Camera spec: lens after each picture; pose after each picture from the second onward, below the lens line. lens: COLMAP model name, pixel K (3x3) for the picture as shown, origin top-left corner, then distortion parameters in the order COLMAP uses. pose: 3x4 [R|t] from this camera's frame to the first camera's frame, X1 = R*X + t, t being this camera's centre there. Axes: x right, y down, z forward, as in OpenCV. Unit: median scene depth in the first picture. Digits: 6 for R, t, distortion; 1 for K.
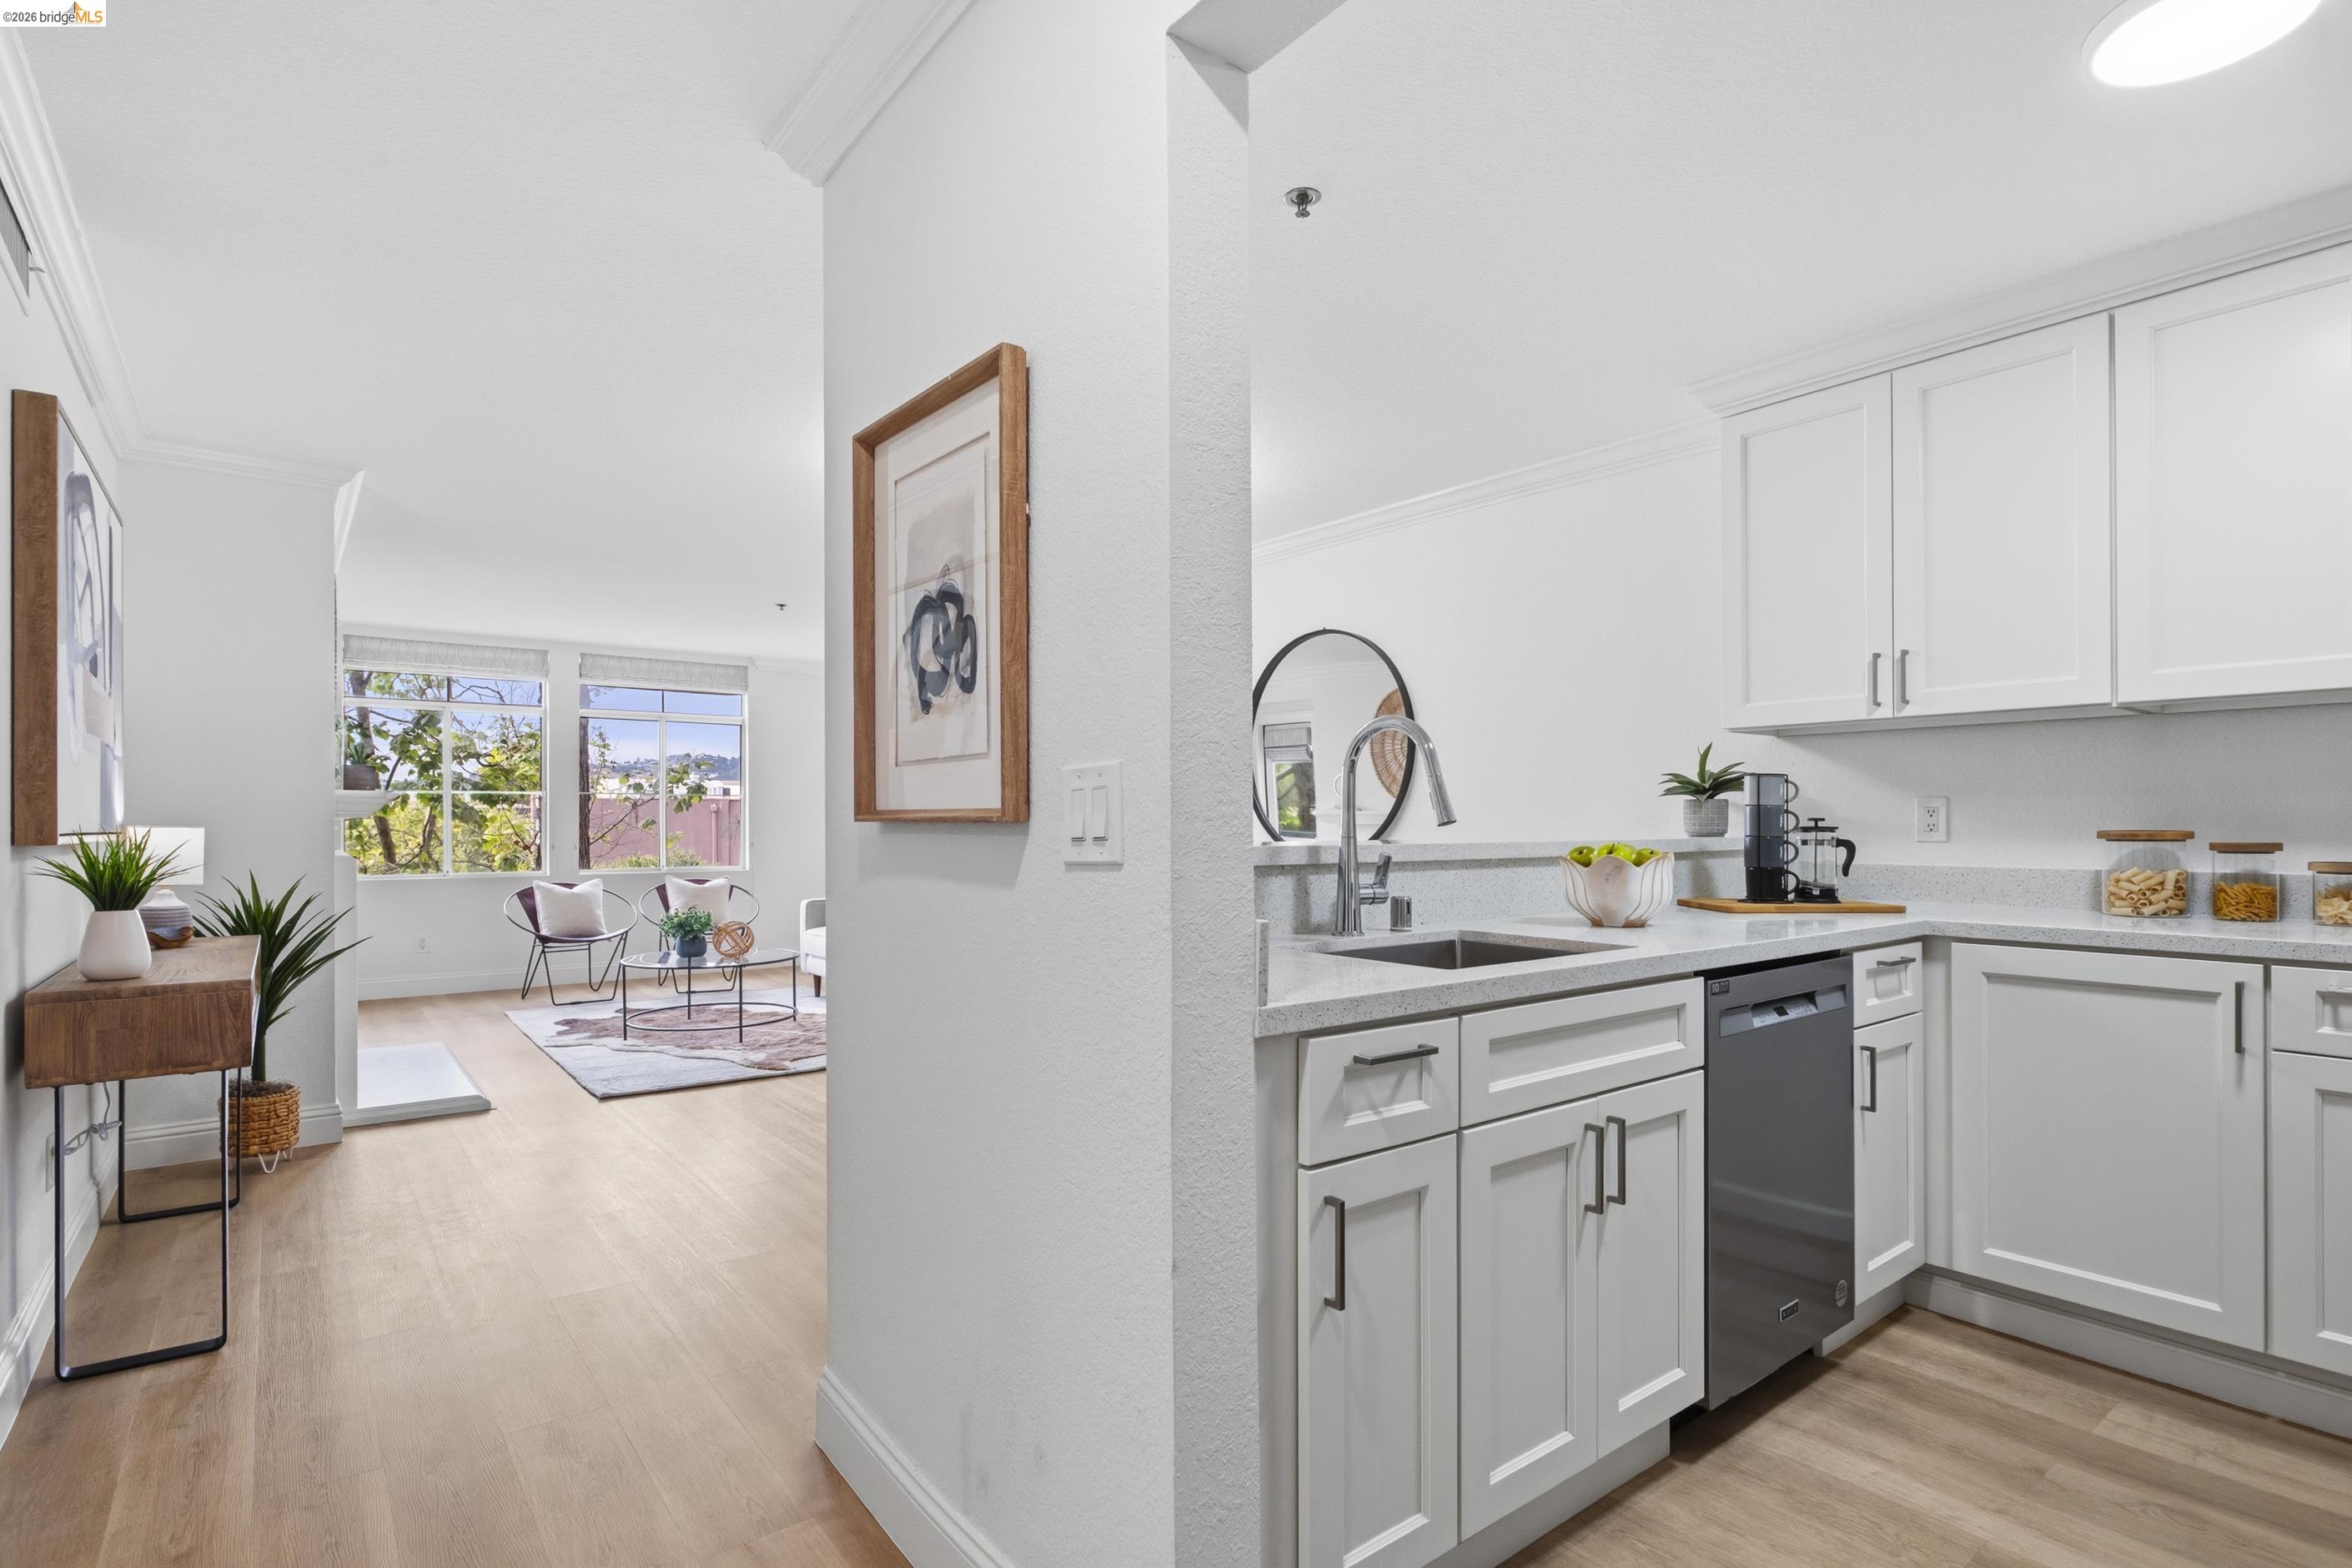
lens RADIAL K [[1150.3, 0, 1181.6], [0, 1150.3, 804.9], [0, 0, 1]] dist [-0.000663, -0.000149]
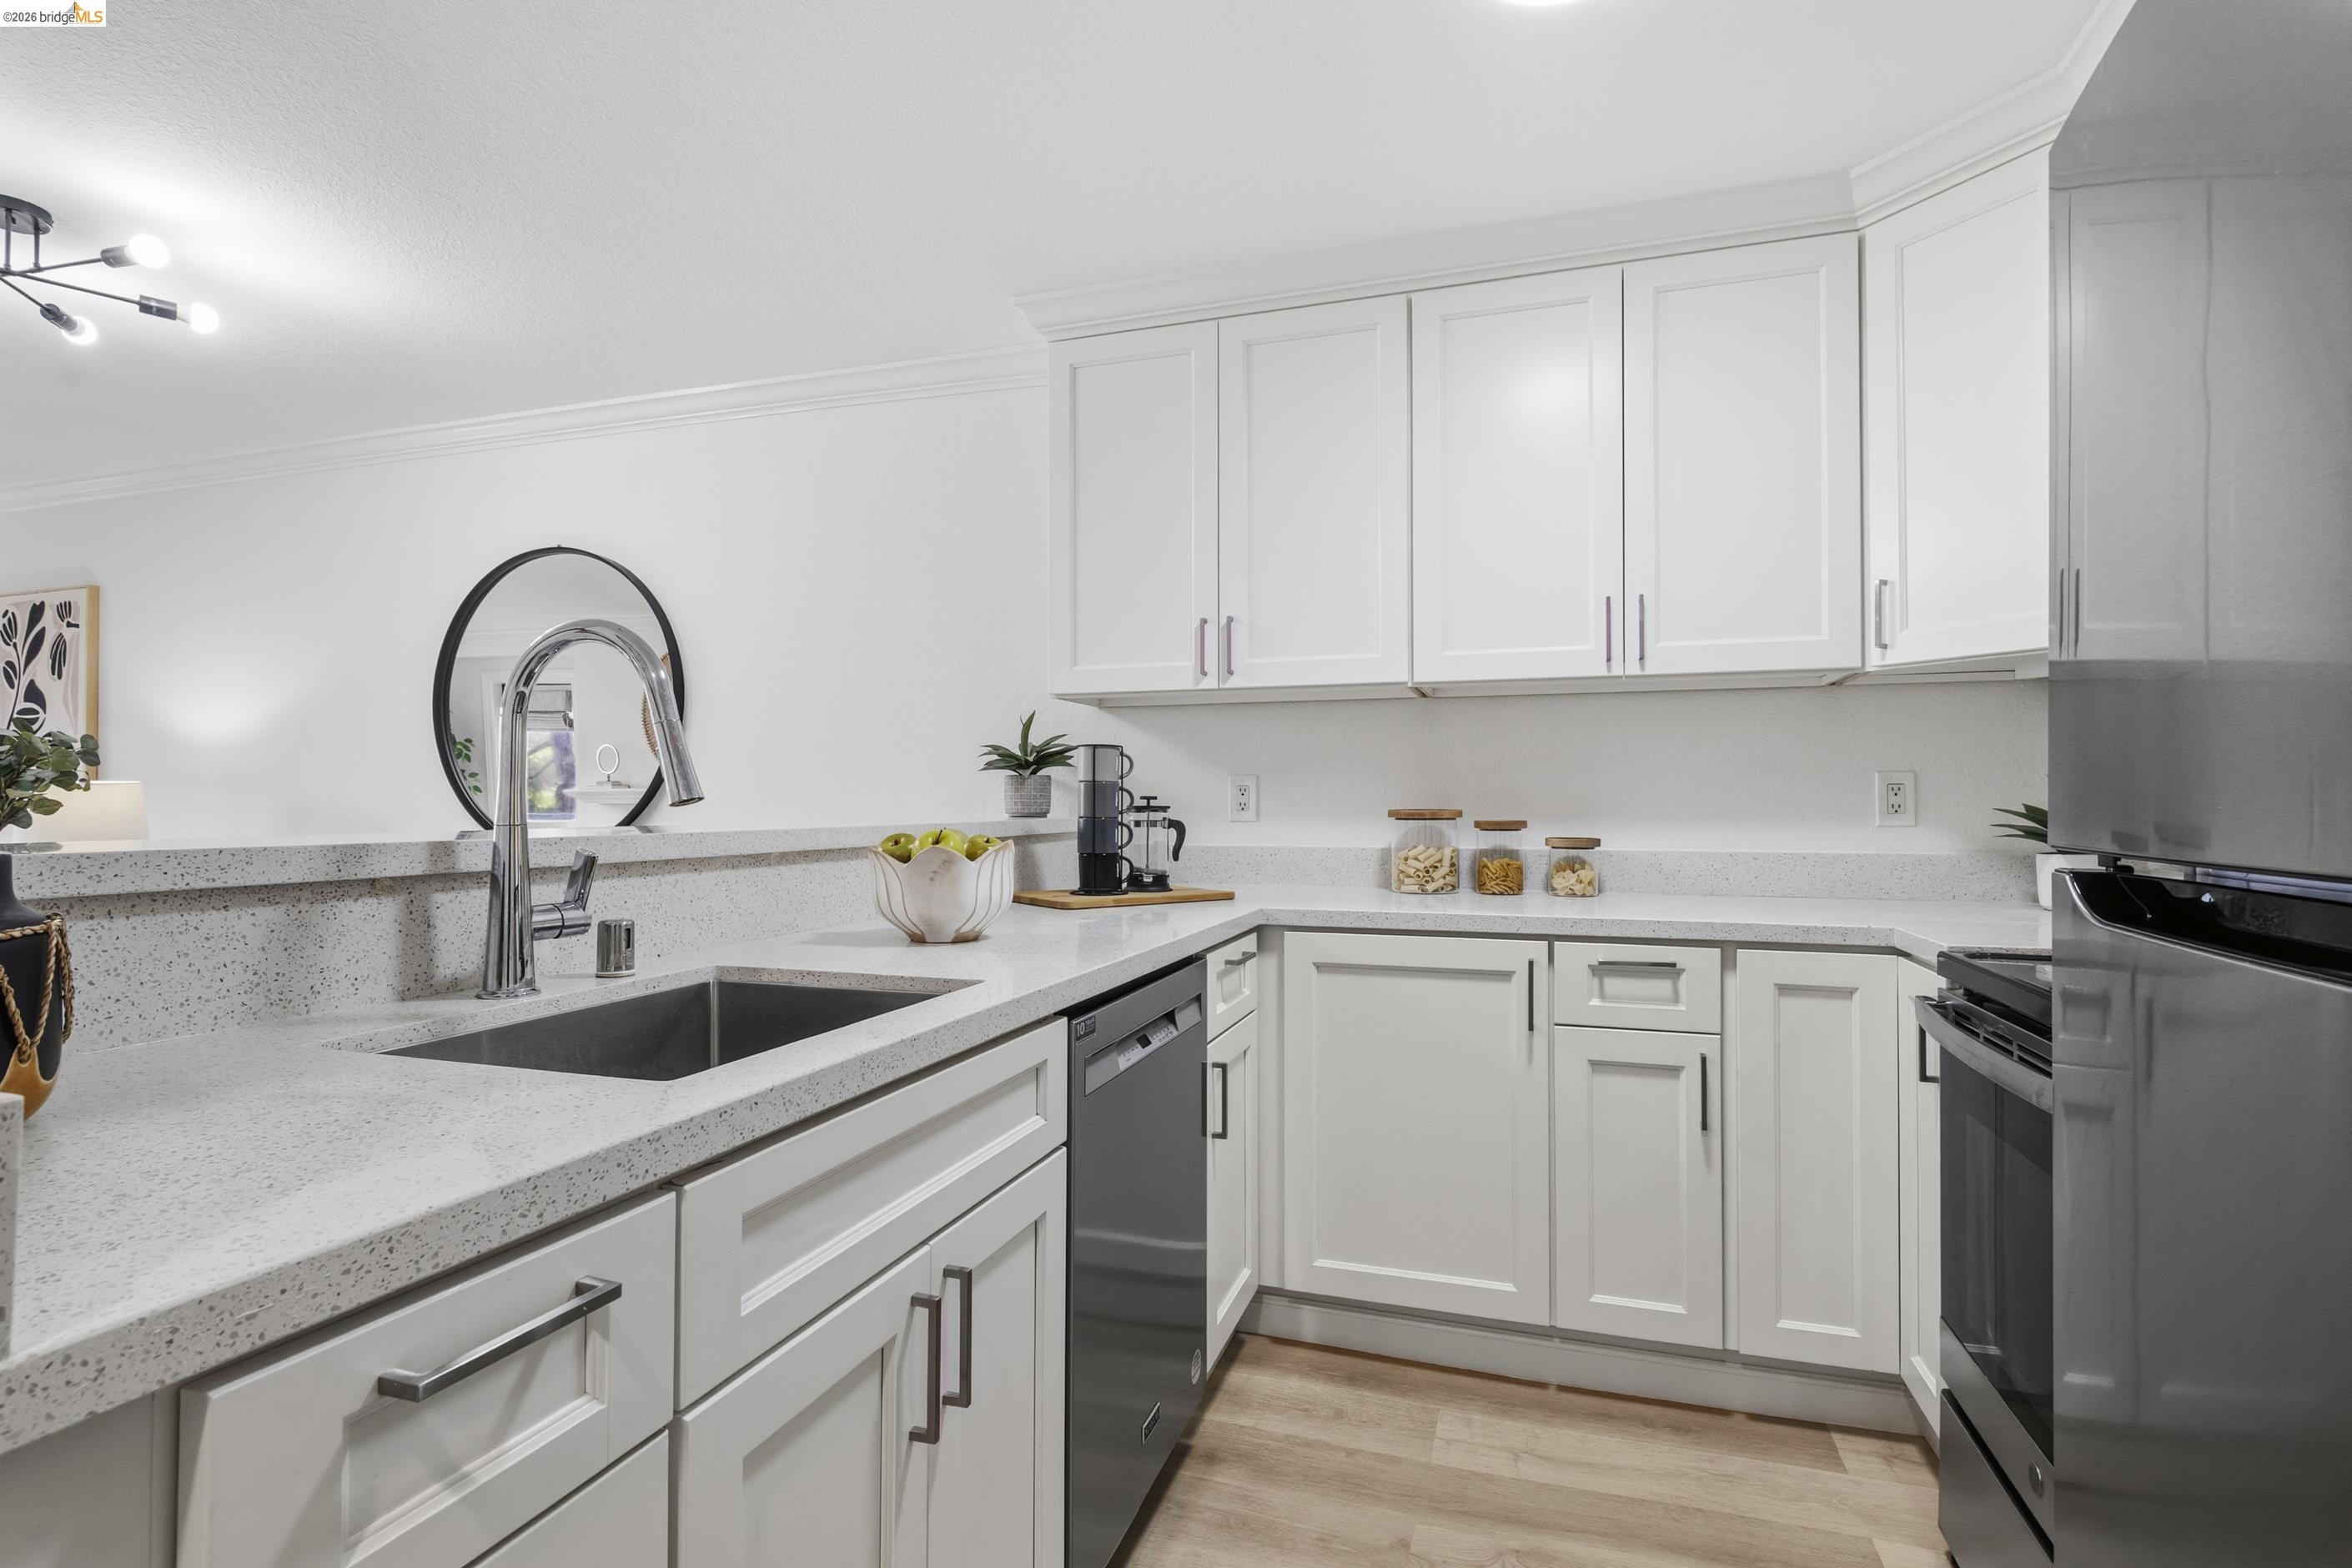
lens RADIAL K [[1150.3, 0, 1180.1], [0, 1150.3, 786.6], [0, 0, 1]] dist [-0.000663, -0.000149]
pose [[0.830562, 0.008041, 0.556868, 0.095799], [-0.008889, 0.999960, -0.001181, 0.005984], [-0.556855, -0.003969, 0.830600, 0.312081]]
